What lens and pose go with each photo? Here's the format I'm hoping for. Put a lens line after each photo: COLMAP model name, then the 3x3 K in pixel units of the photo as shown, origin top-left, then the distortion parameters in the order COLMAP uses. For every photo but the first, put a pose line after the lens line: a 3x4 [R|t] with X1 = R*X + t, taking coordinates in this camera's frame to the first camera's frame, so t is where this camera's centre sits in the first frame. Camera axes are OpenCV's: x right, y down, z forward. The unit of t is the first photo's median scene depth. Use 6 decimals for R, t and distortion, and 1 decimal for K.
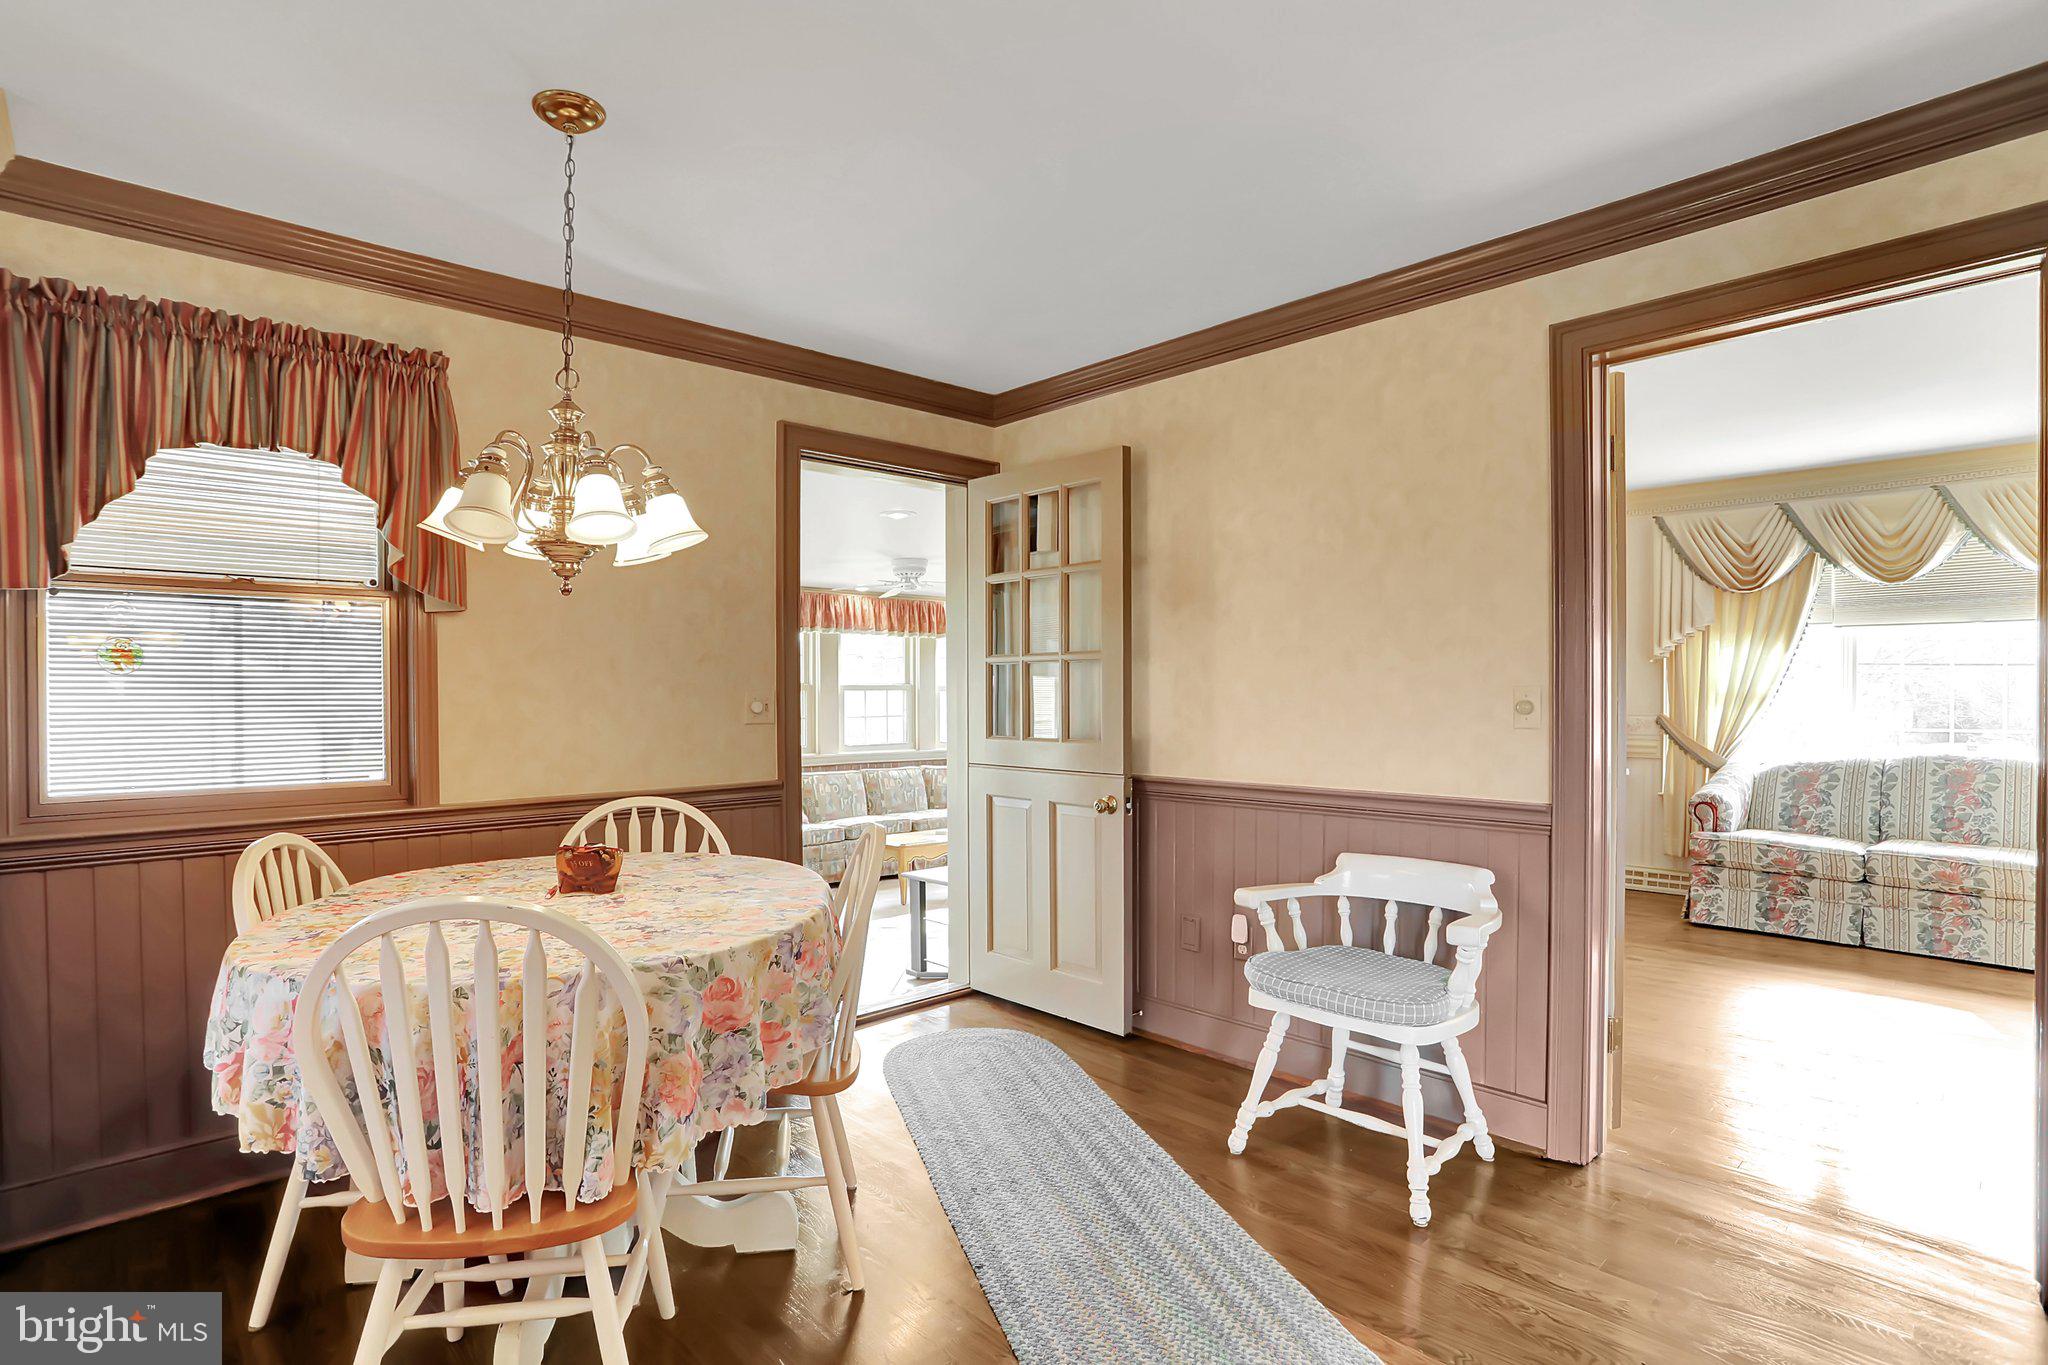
lens RADIAL K [[1003.5, 0, 1022.4], [0, 1003.5, 693.9], [0, 0, 1]] dist [0.000035, 0.000238]
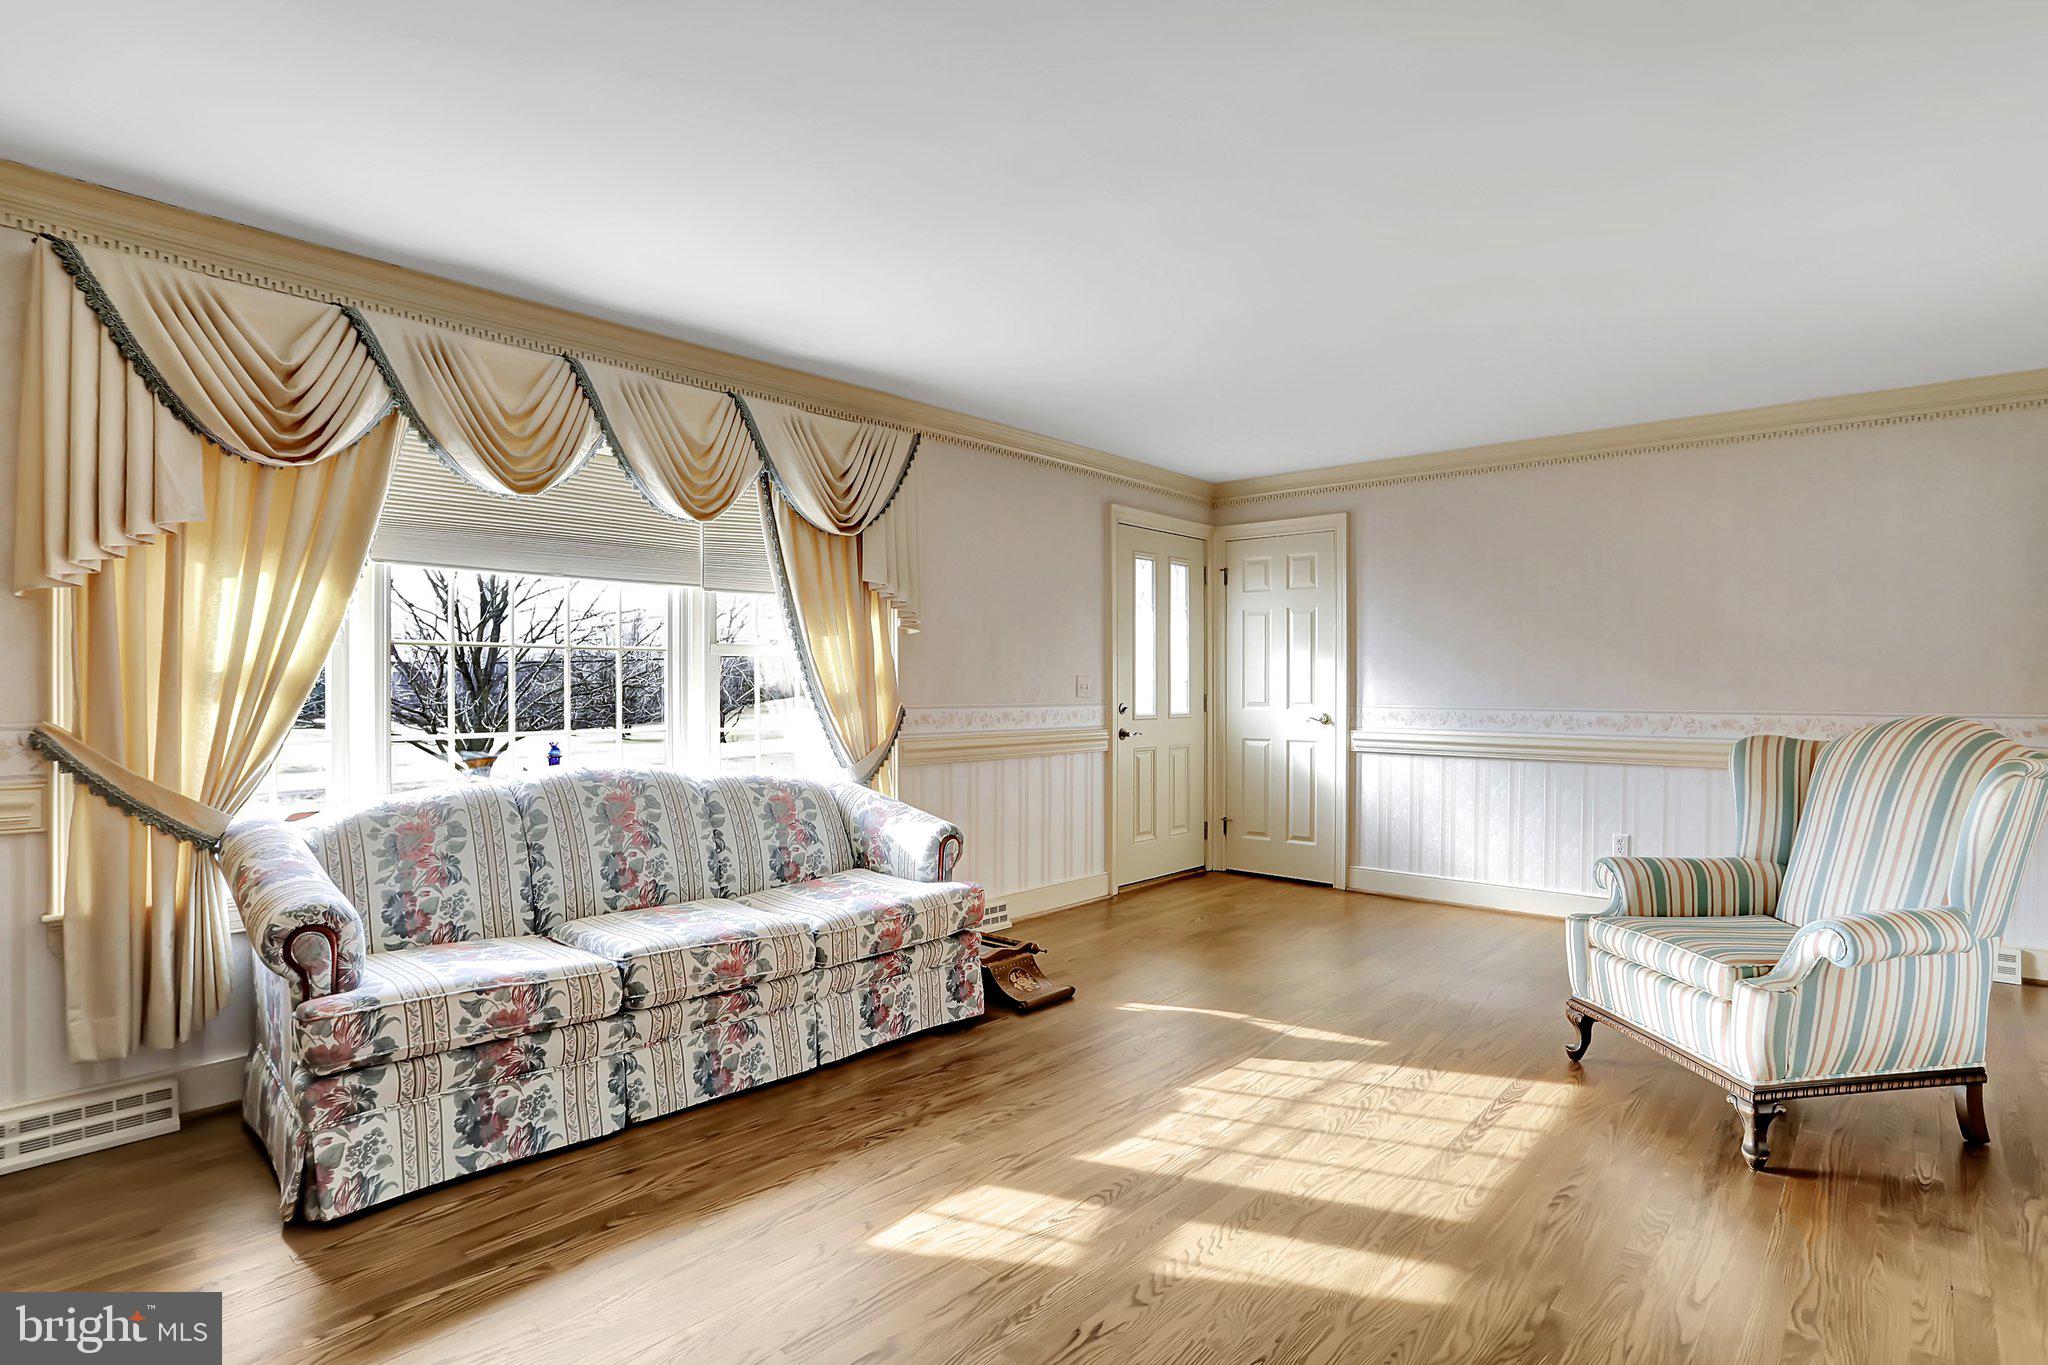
lens RADIAL K [[1061.9, 0, 1022.1], [0, 1061.9, 679.9], [0, 0, 1]] dist [-0.016912, 0.001461]
pose [[-0.091786, 0.000102, 0.995779, 0.203224], [-0.009394, 0.999955, -0.000968, -0.001092], [-0.995734, -0.009443, -0.091781, 0.753624]]
